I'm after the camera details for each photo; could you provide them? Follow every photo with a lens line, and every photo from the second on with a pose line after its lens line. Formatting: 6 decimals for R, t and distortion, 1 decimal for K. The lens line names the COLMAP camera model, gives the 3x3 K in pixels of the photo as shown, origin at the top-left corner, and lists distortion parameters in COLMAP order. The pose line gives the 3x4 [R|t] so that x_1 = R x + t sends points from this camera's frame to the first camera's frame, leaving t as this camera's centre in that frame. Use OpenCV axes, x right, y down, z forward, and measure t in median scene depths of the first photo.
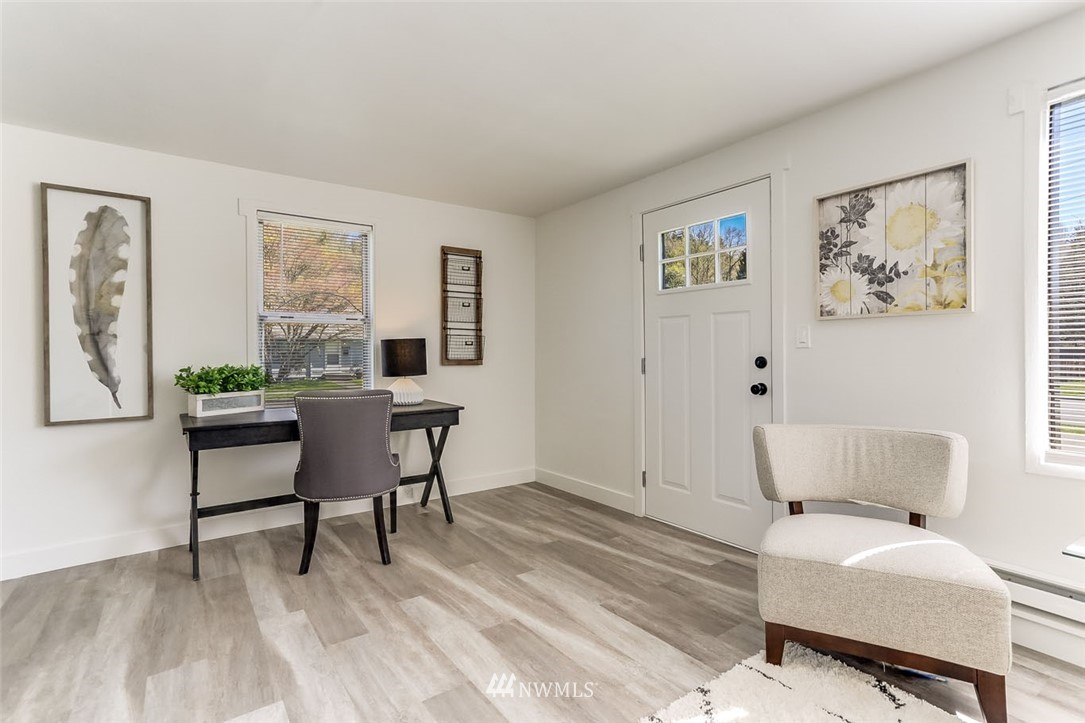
lens RADIAL K [[524.1, 0, 538.7], [0, 524.1, 354.8], [0, 0, 1]] dist [-0.034870, 0.035482]
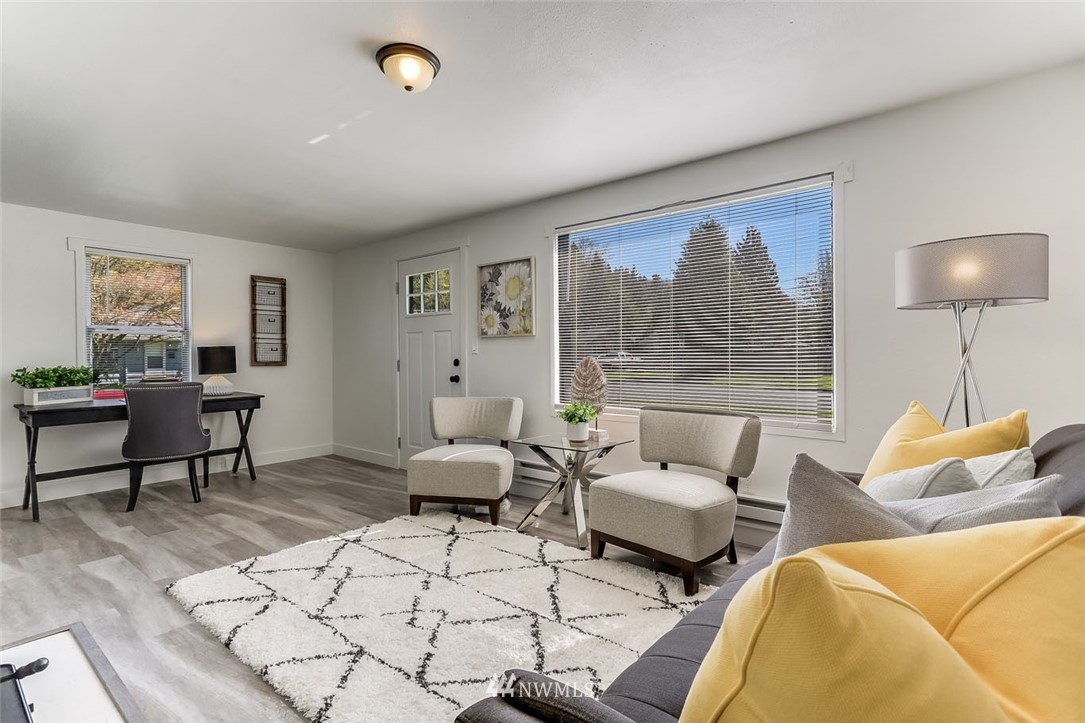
lens RADIAL K [[524.1, 0, 538.7], [0, 524.1, 354.8], [0, 0, 1]] dist [-0.034870, 0.035482]
pose [[0.966386, -0.000552, 0.257093, 0.235733], [0.001954, 0.999985, -0.005198, -0.000033], [-0.257086, 0.005525, 0.966373, -0.599190]]
